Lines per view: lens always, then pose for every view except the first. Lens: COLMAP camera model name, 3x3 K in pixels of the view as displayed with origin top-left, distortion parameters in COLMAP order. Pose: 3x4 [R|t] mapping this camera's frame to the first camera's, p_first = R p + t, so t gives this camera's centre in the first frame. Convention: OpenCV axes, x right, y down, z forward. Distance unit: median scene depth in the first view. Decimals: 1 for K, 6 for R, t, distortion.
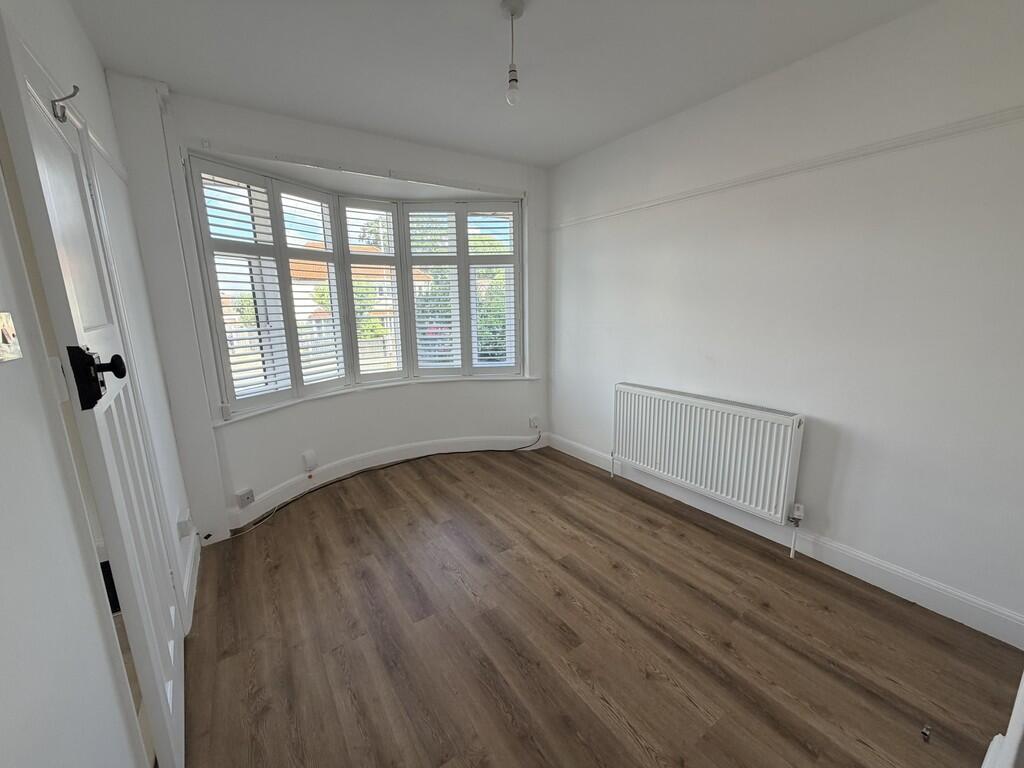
lens RADIAL K [[407.4, 0, 509.7], [0, 407.4, 385.7], [0, 0, 1]] dist [0.000926, 0.000011]
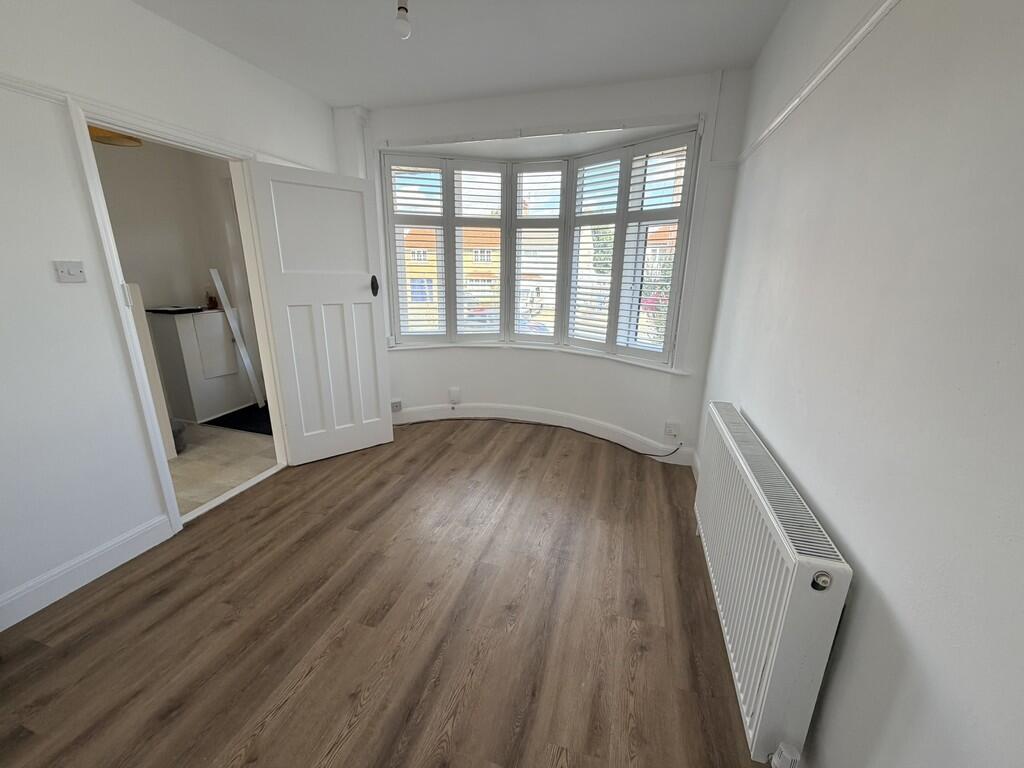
lens RADIAL K [[407.4, 0, 509.7], [0, 407.4, 385.7], [0, 0, 1]] dist [0.000926, 0.000011]
pose [[0.628573, 0.240787, -0.739539, 0.542691], [-0.179362, 0.970116, 0.163412, -0.079431], [0.756786, 0.029928, 0.652977, 0.337964]]
